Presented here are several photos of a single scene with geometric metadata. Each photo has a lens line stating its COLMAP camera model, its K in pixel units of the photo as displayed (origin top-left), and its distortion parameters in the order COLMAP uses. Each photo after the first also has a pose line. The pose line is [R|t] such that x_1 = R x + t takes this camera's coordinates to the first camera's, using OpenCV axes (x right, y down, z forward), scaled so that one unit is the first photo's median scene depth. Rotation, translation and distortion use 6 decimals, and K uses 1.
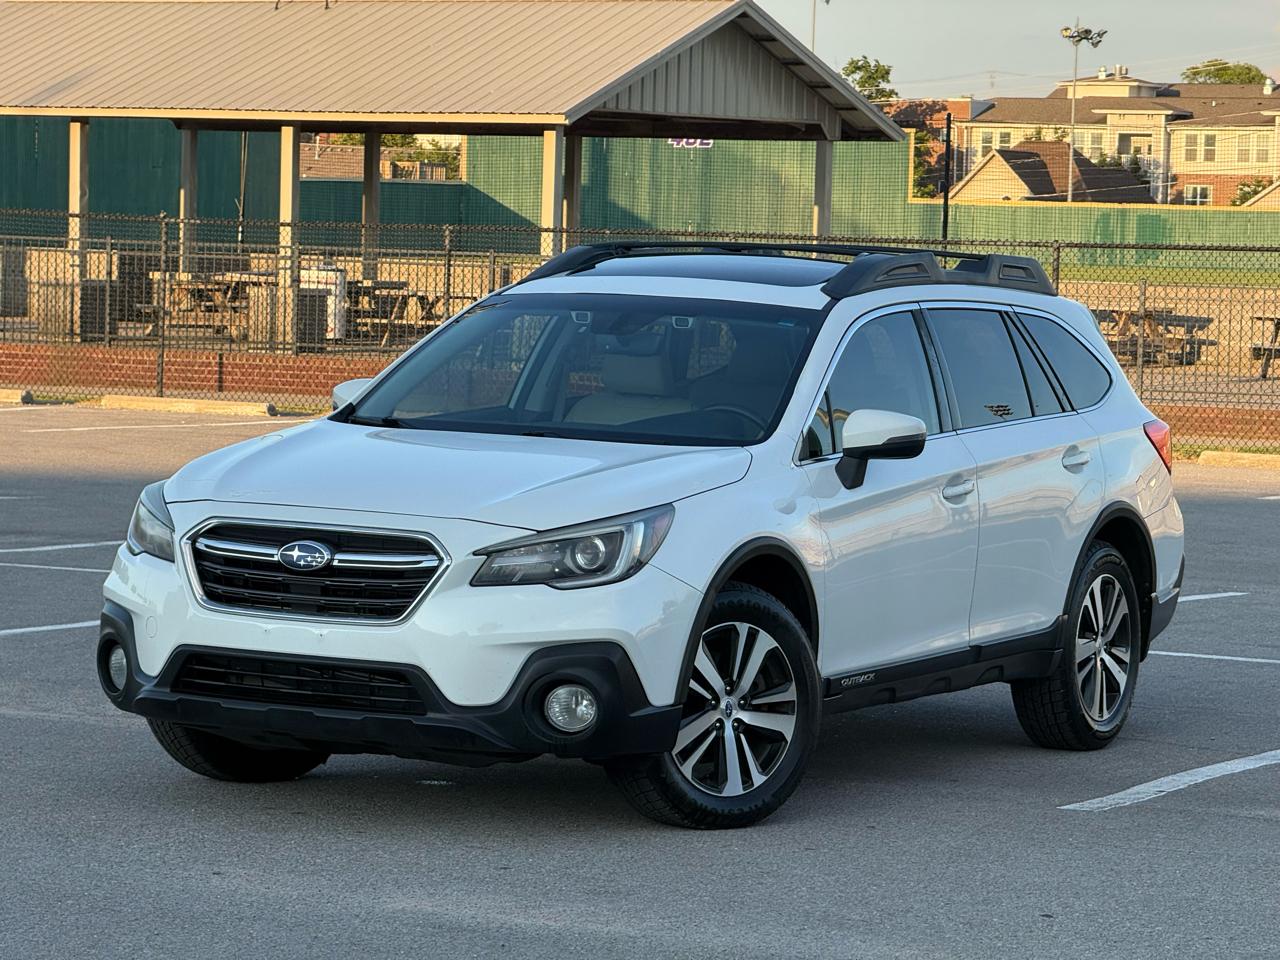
lens RADIAL K [[4357.2, 0, 640.0], [0, 4357.2, 480.0], [0, 0, 1]] dist [0.228609, 1.070681]
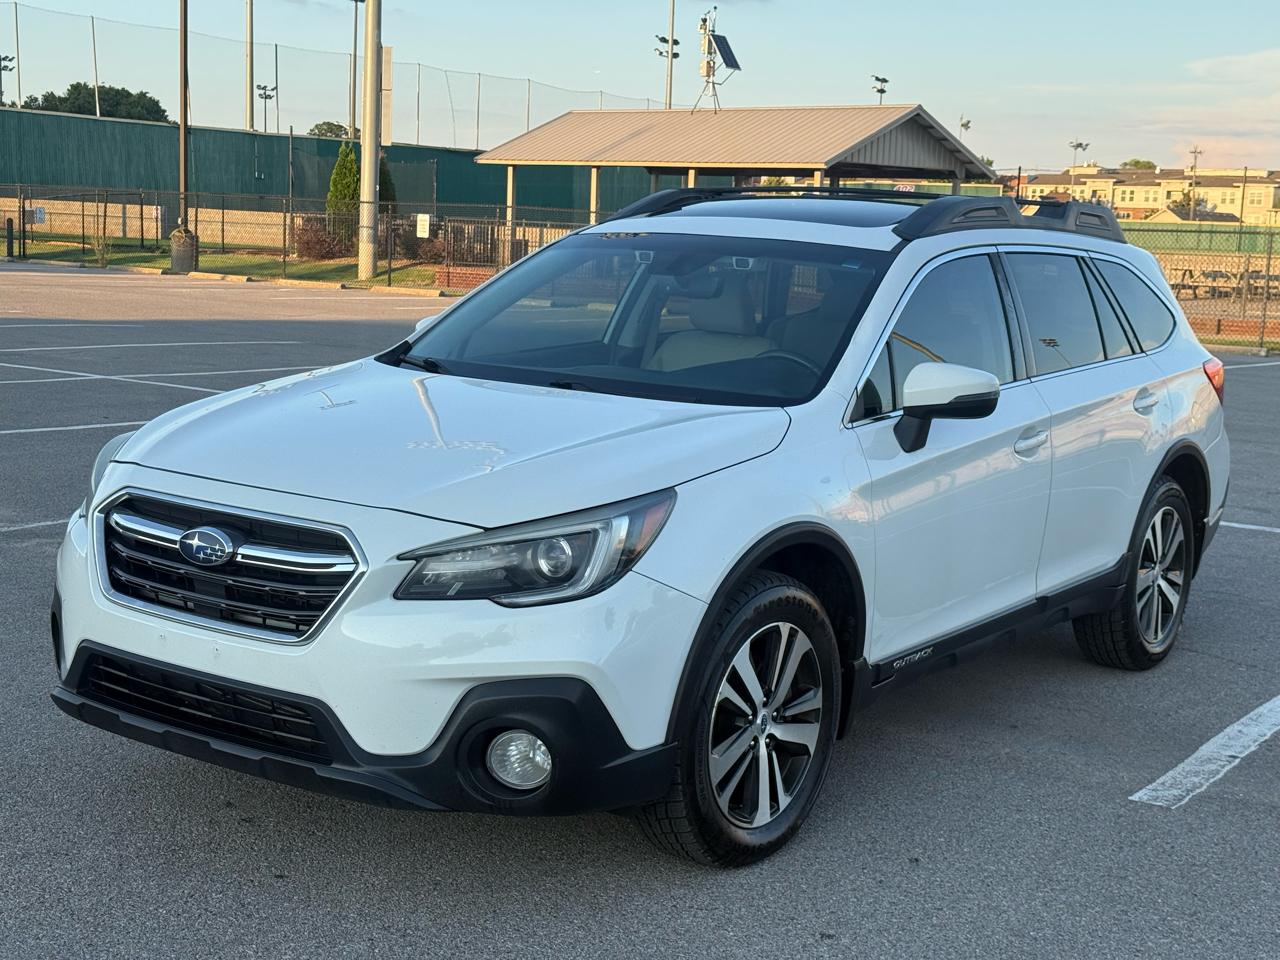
lens RADIAL K [[1788.3, 0, 664.3], [0, 1788.3, 501.2], [0, 0, 1]] dist [0.113505, 0.057498]
pose [[0.992742, 0.029484, -0.116592, 0.039961], [-0.018505, 0.995386, 0.094152, -0.020940], [0.118830, -0.091311, 0.988707, 0.606476]]
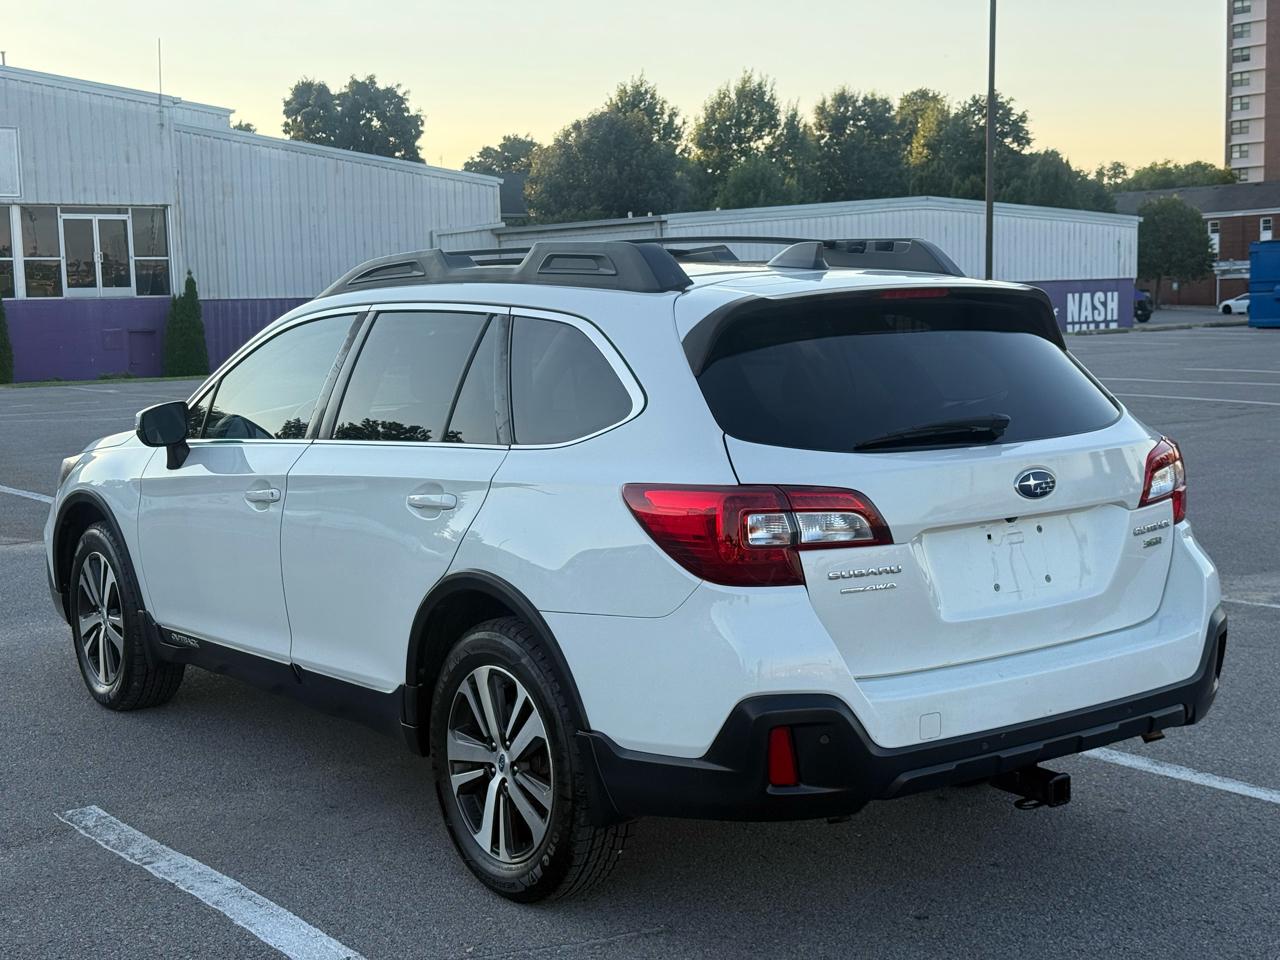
lens RADIAL K [[1768.3, 0, 614.4], [0, 1768.3, 517.2], [0, 0, 1]] dist [0.120673, 0.024195]
pose [[-0.446262, 0.091027, -0.890261, 0.399803], [-0.034217, 0.992350, 0.118617, -0.043902], [0.894248, 0.083397, -0.439734, 1.265502]]
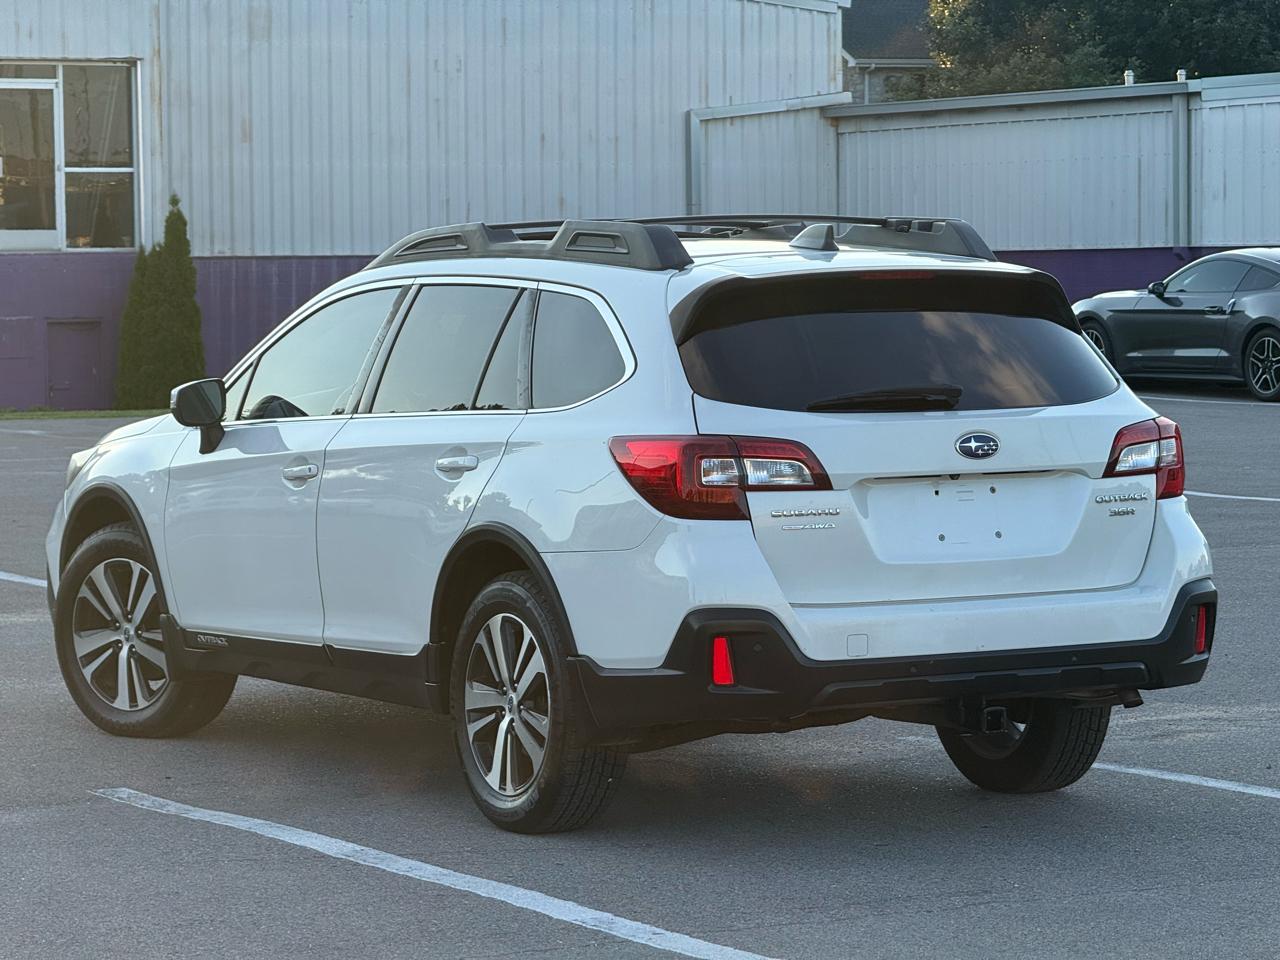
lens RADIAL K [[4357.2, 0, 640.0], [0, 4357.2, 480.0], [0, 0, 1]] dist [0.228609, 1.070681]
pose [[-0.551442, 0.017464, -0.834030, 0.834199], [-0.047508, 0.997501, 0.052298, -0.050155], [0.832859, 0.068462, -0.549234, 1.604924]]
